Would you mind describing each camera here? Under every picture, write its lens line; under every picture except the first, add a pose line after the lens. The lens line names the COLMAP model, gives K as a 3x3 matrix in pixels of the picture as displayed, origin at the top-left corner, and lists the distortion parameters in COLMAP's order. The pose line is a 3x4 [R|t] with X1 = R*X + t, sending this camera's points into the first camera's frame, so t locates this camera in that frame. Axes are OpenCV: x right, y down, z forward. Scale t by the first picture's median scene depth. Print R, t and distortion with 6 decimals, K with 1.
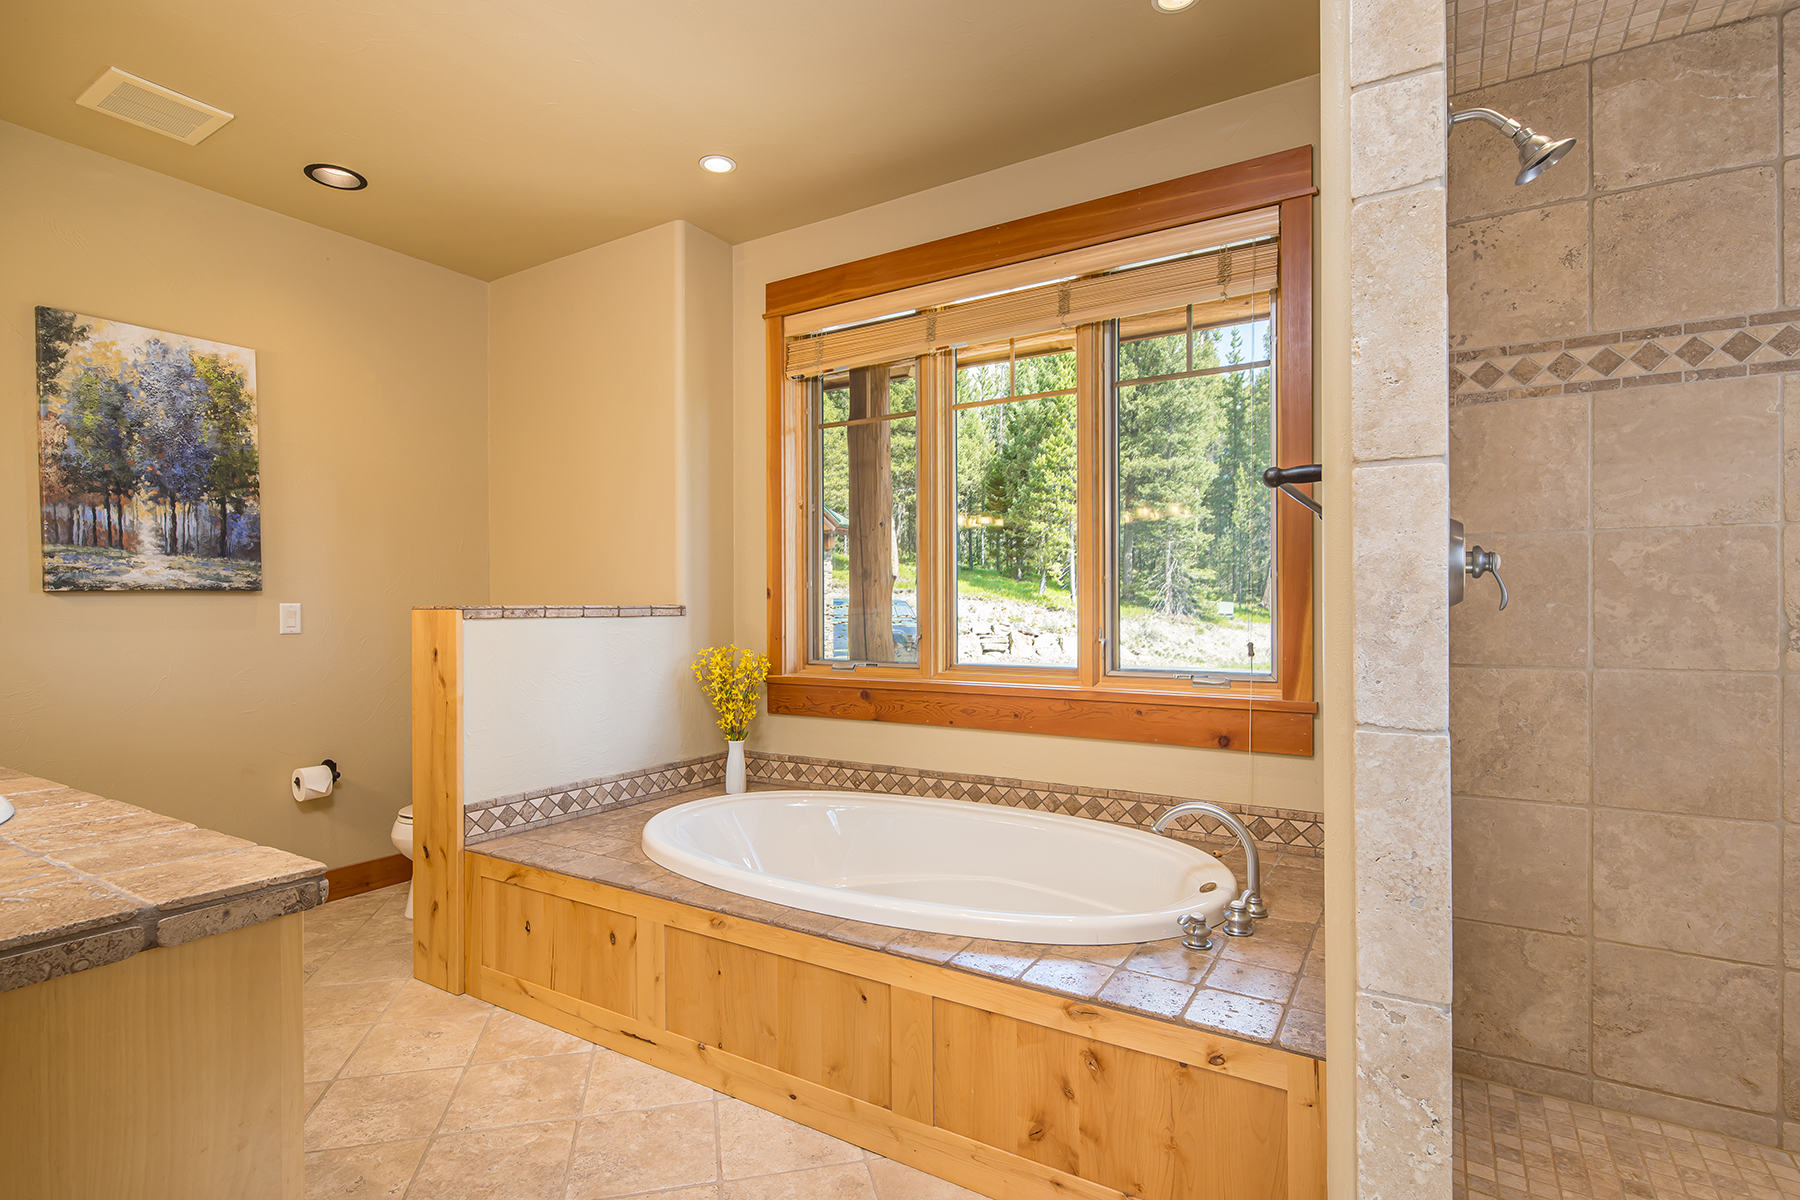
lens RADIAL K [[875.6, 0, 905.5], [0, 875.6, 603.3], [0, 0, 1]] dist [0.003226, -0.003188]
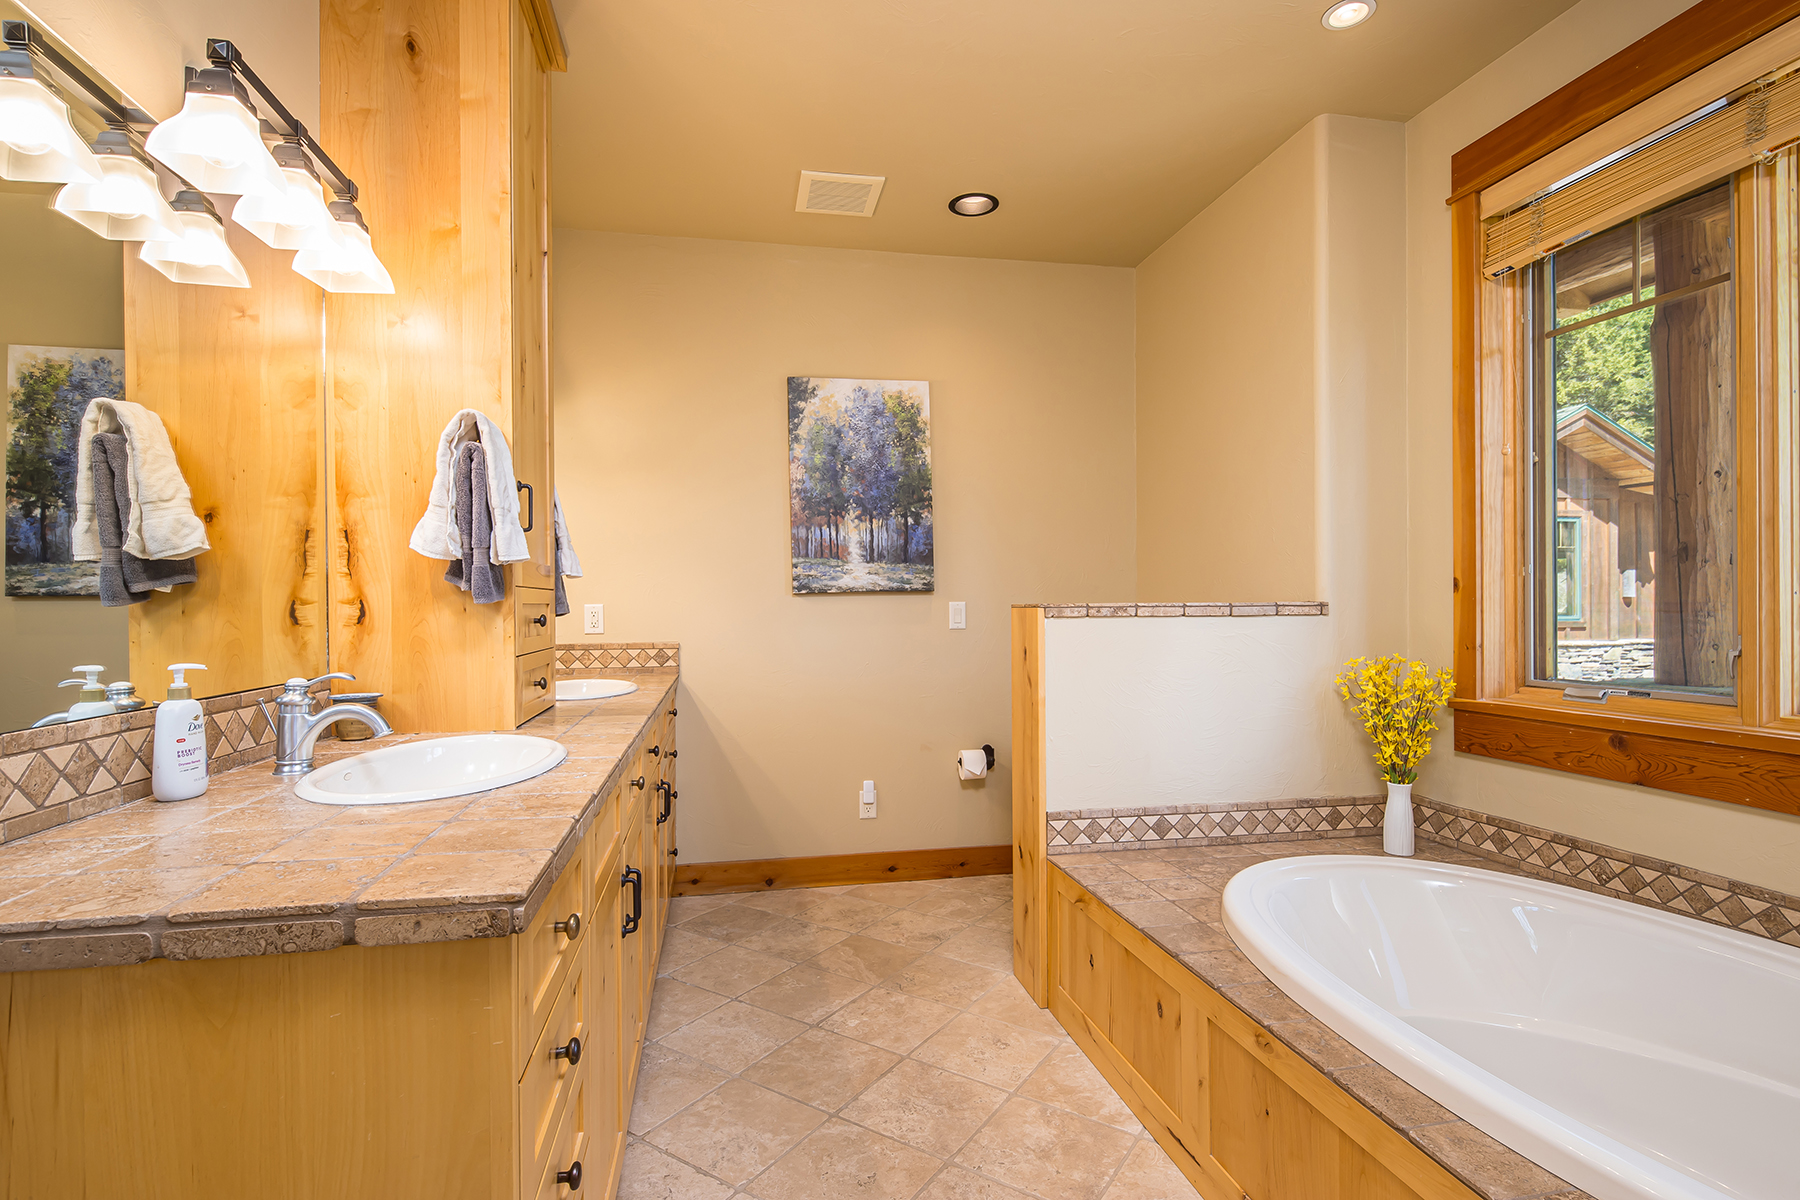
lens RADIAL K [[875.6, 0, 890.9], [0, 875.6, 607.6], [0, 0, 1]] dist [0.003226, -0.003188]
pose [[0.668187, -0.000288, -0.743994, 0.083289], [0.006847, 0.999960, 0.005762, 0.000374], [0.743962, -0.008945, 0.668162, 0.208565]]
